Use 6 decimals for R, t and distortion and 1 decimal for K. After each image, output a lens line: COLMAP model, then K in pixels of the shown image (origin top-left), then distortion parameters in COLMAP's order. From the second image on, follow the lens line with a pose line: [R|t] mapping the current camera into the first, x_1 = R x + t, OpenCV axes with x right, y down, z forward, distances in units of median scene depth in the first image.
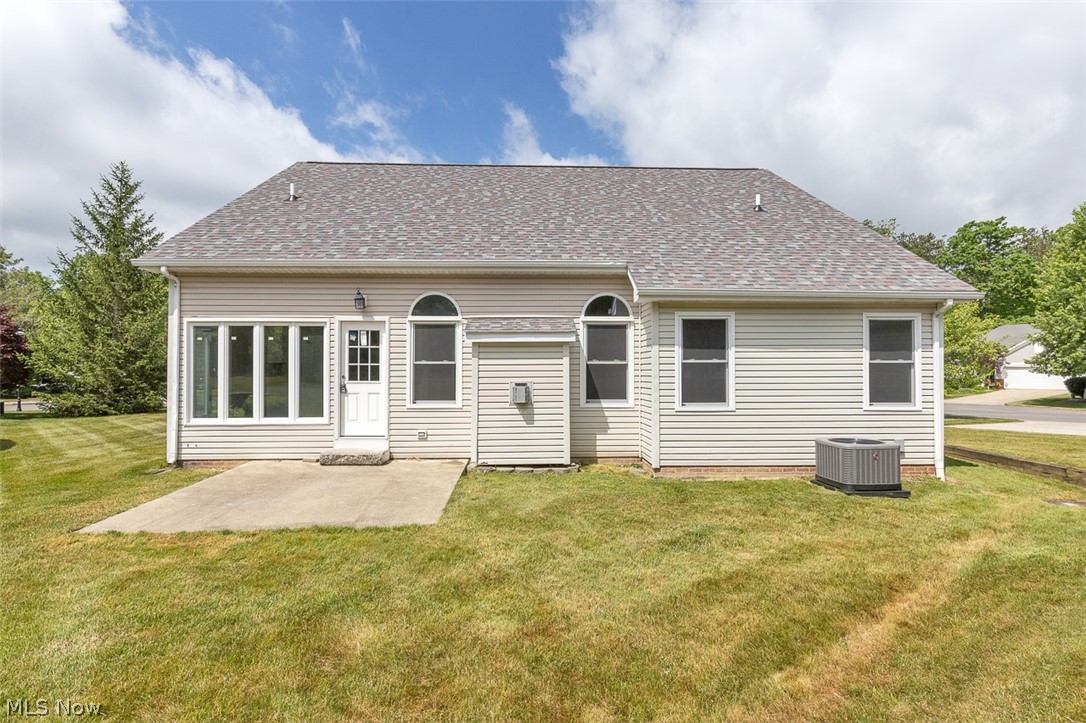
lens RADIAL K [[529.2, 0, 546.4], [0, 529.2, 366.3], [0, 0, 1]] dist [-0.001970, -0.001346]
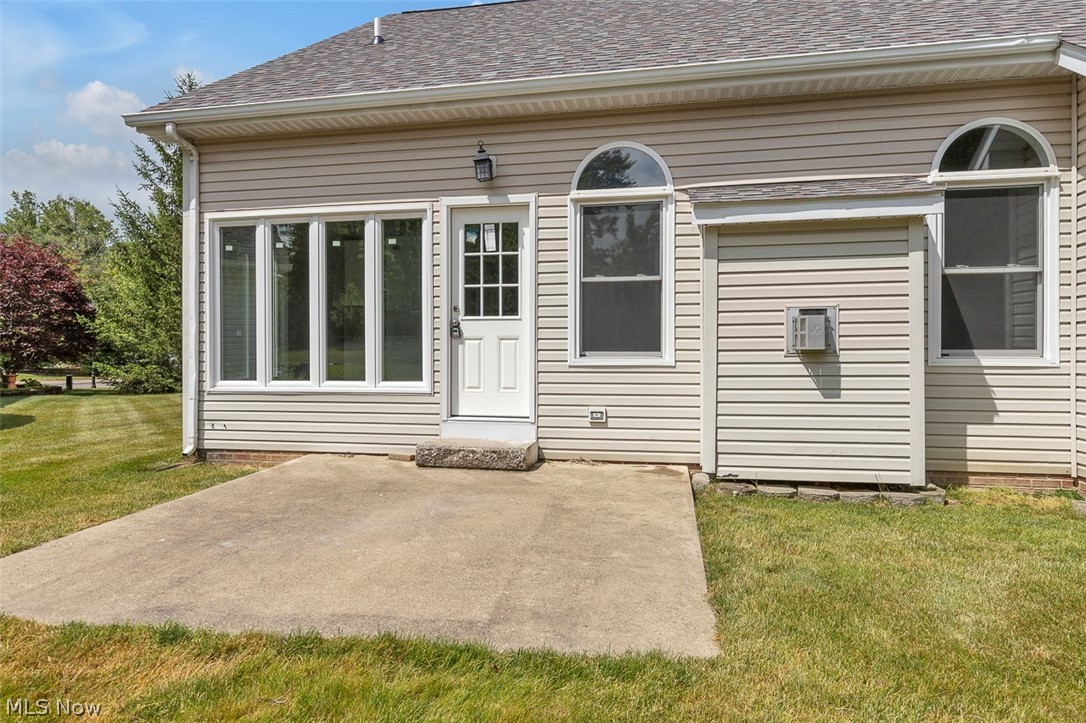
lens RADIAL K [[683.2, 0, 541.9], [0, 683.2, 358.0], [0, 0, 1]] dist [0.005118, 0.002015]
pose [[0.971667, 0.001604, -0.236350, -0.128789], [0.002692, 0.999837, 0.017852, 0.059661], [0.236340, -0.017983, 0.971504, 0.330369]]
